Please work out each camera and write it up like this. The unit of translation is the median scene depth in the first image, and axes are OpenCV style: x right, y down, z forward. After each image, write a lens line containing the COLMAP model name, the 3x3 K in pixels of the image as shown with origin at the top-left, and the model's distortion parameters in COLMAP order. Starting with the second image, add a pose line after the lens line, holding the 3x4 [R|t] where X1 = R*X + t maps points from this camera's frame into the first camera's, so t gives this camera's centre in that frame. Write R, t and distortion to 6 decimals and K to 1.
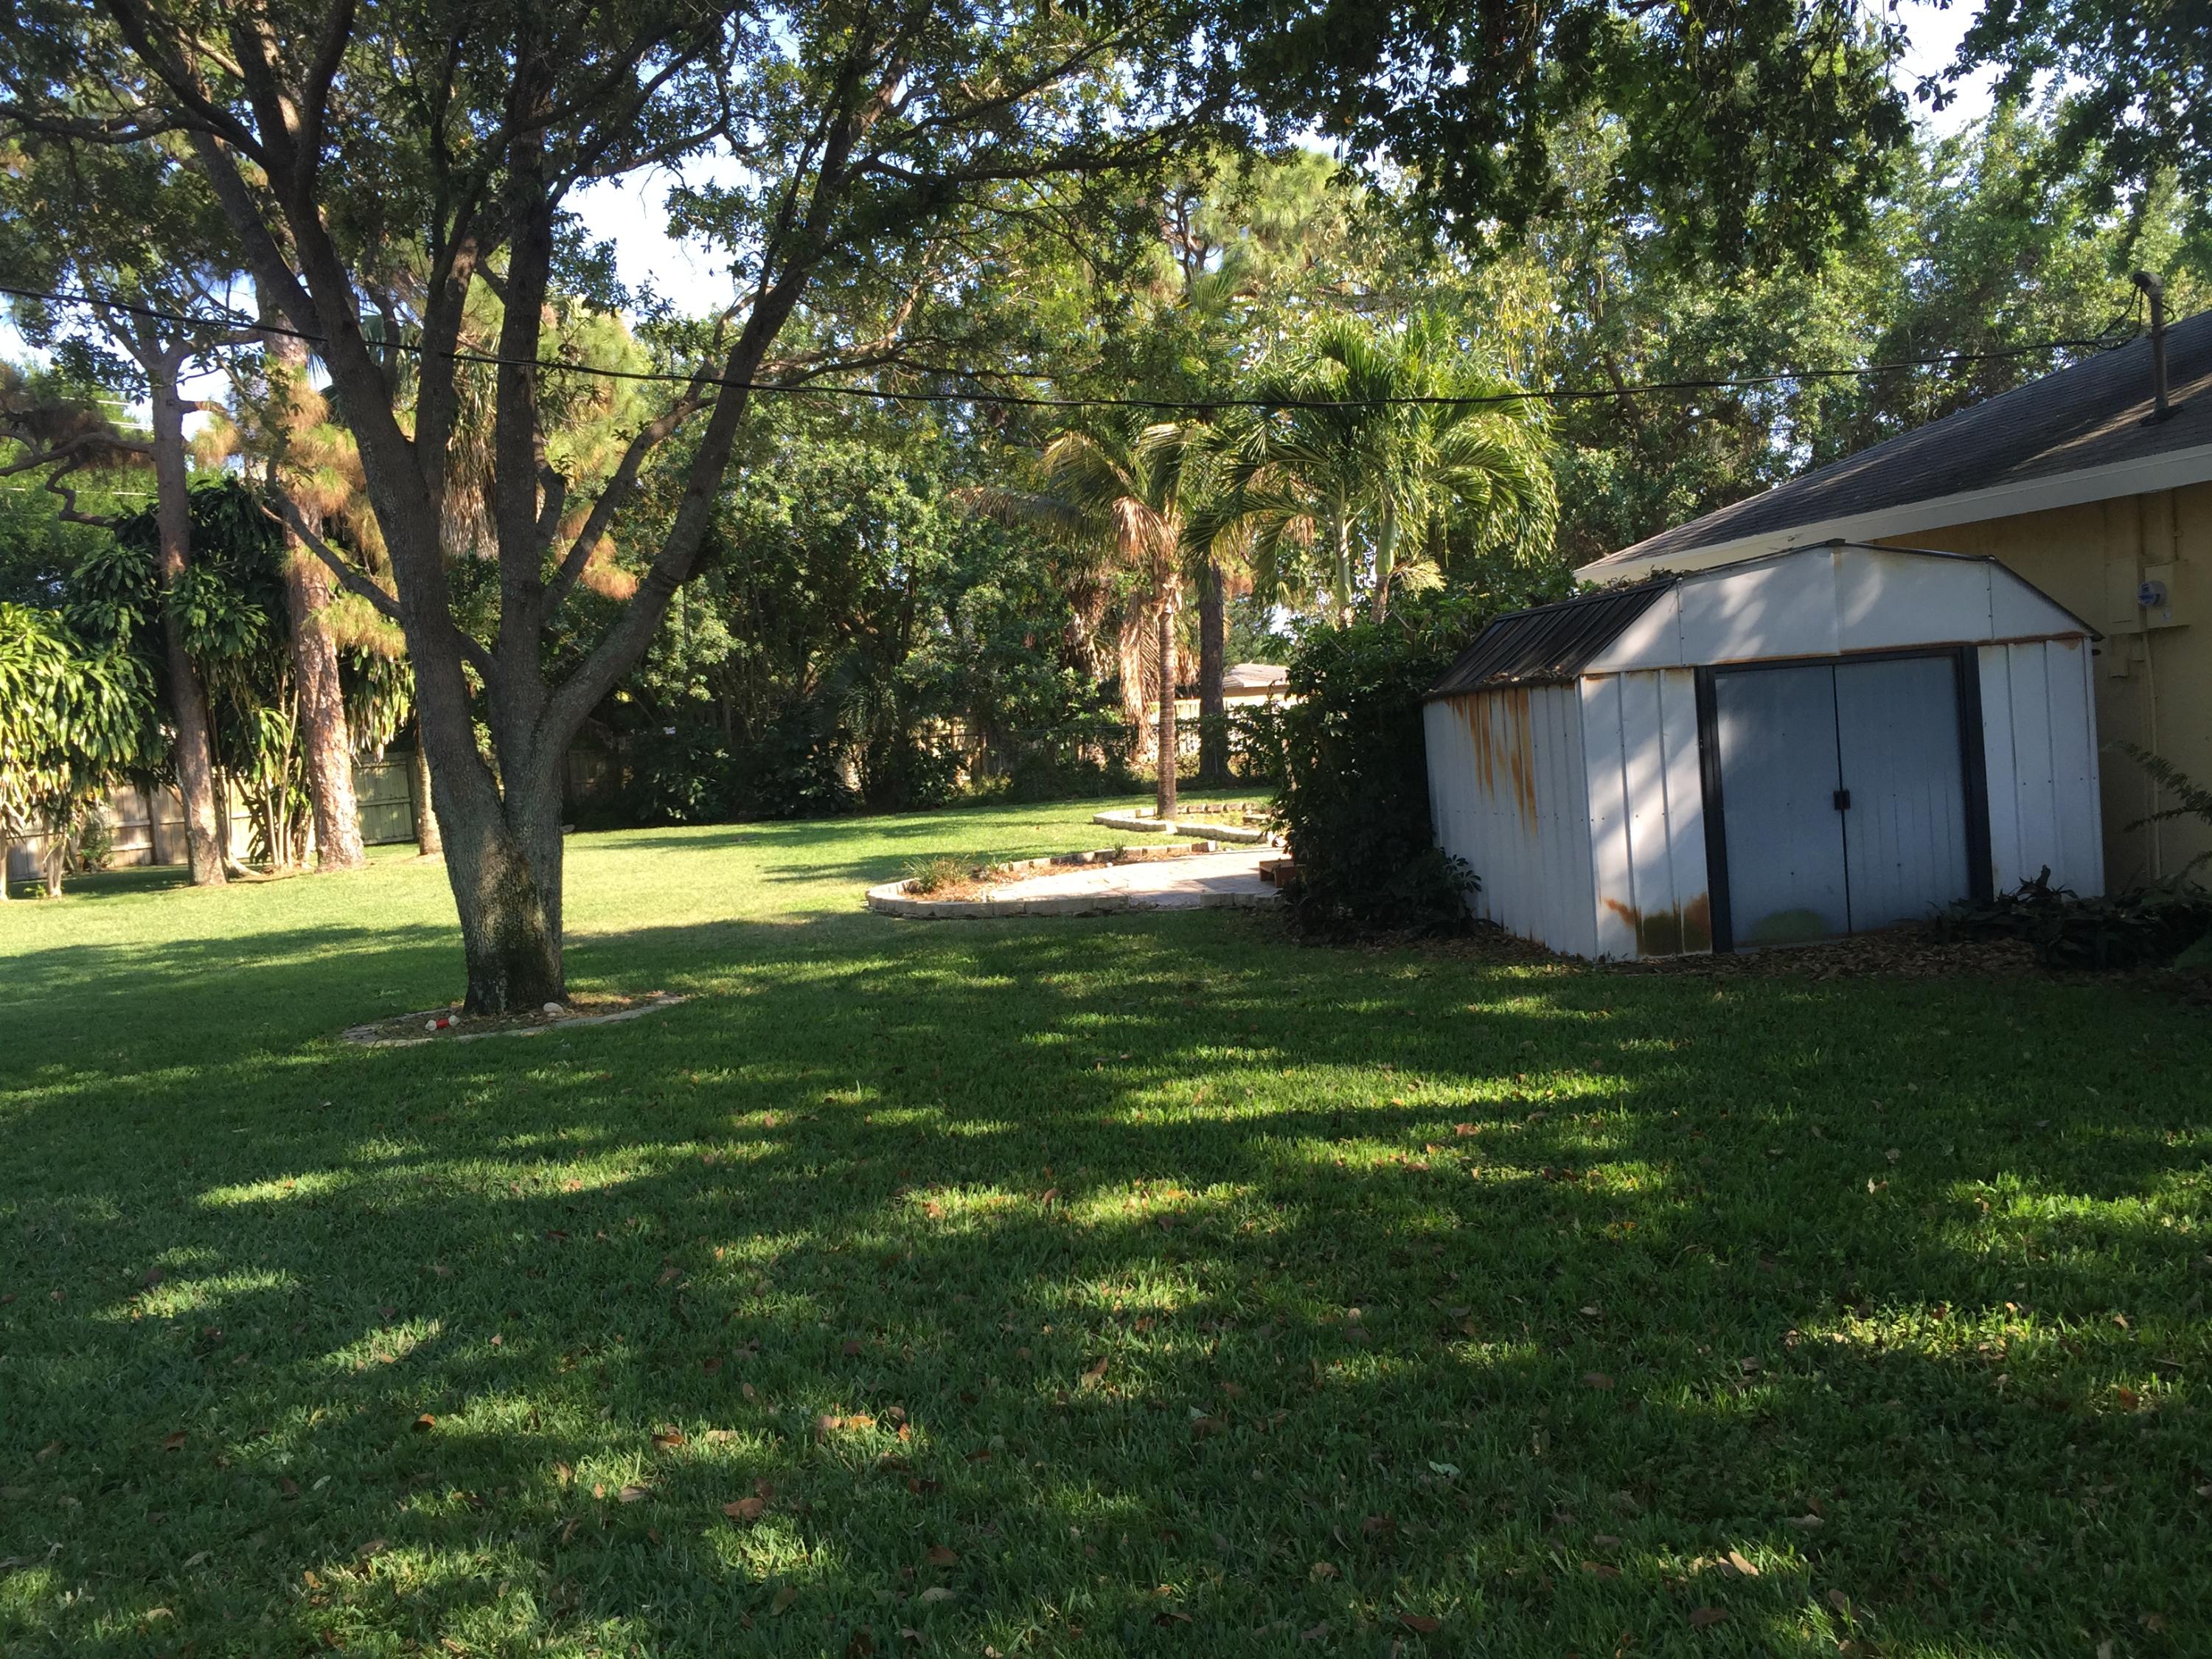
lens RADIAL K [[1891.6, 0, 1096.2], [0, 1891.6, 833.9], [0, 0, 1]] dist [0.057317, 0.003920]
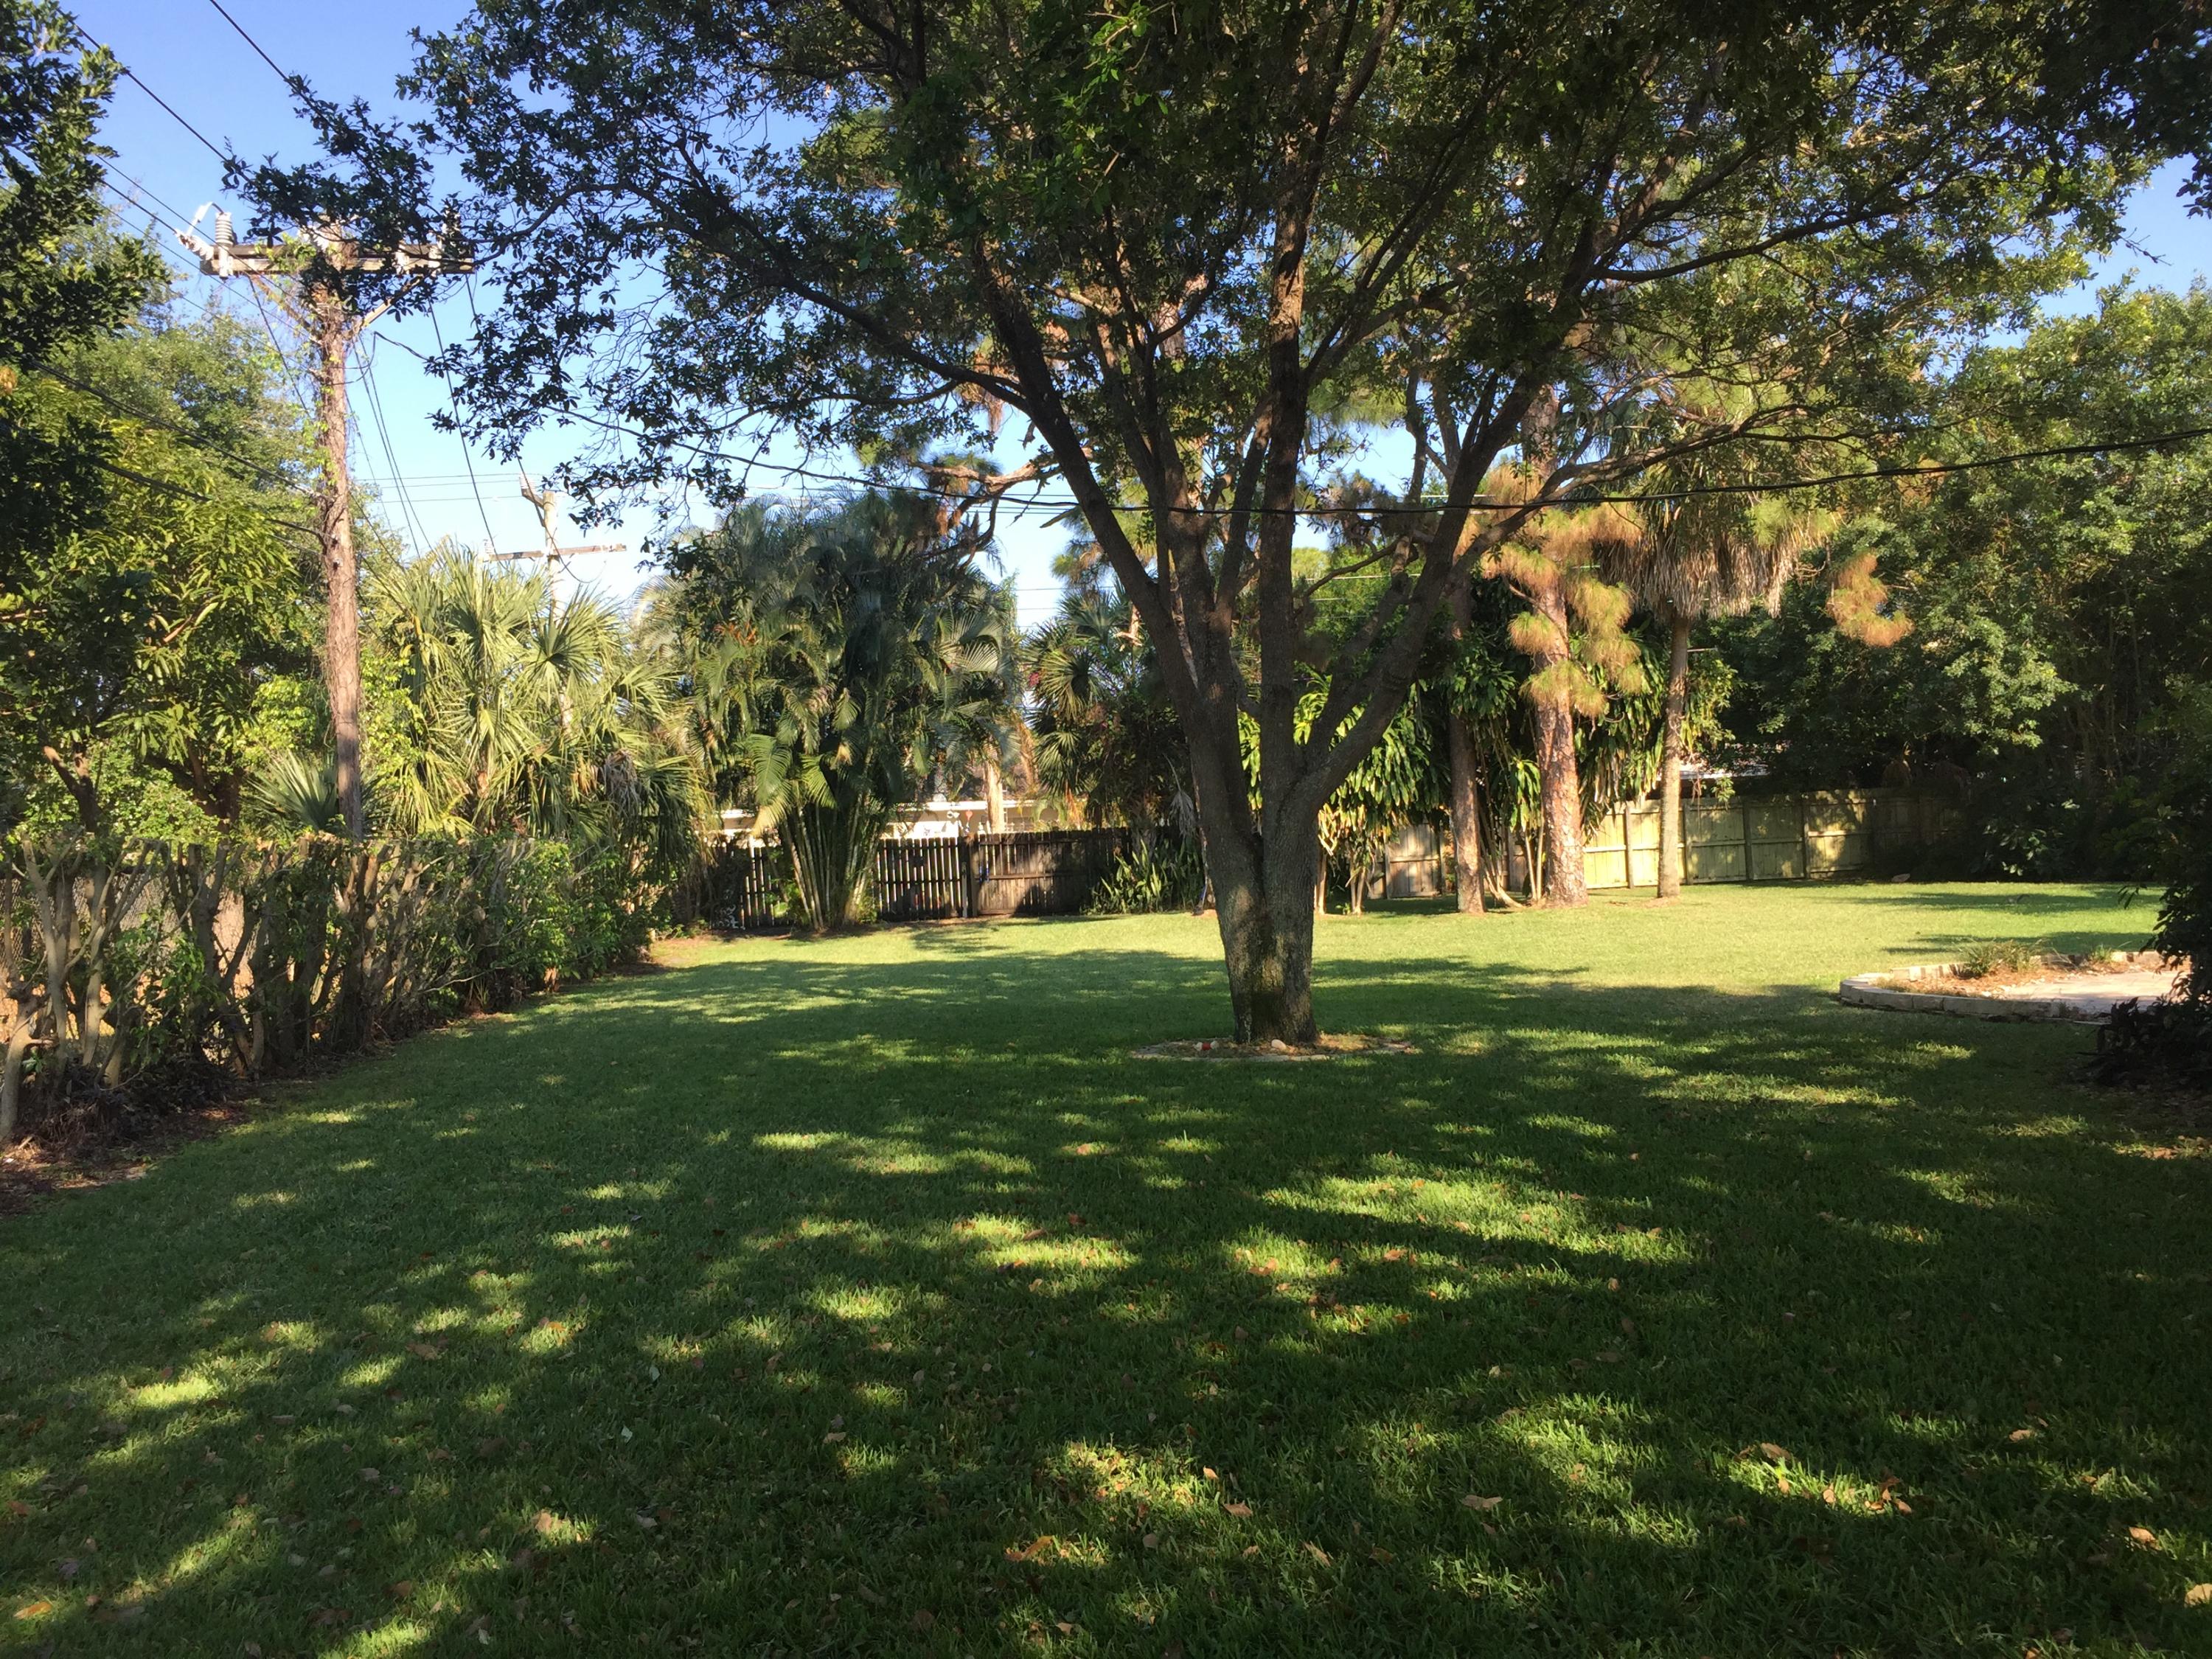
lens RADIAL K [[1891.6, 0, 1096.2], [0, 1891.6, 833.9], [0, 0, 1]] dist [0.057317, 0.003920]
pose [[0.688293, 0.039786, -0.724341, 0.212712], [-0.049939, 0.998725, 0.007404, -0.018671], [0.723712, 0.031076, 0.689402, 0.046740]]
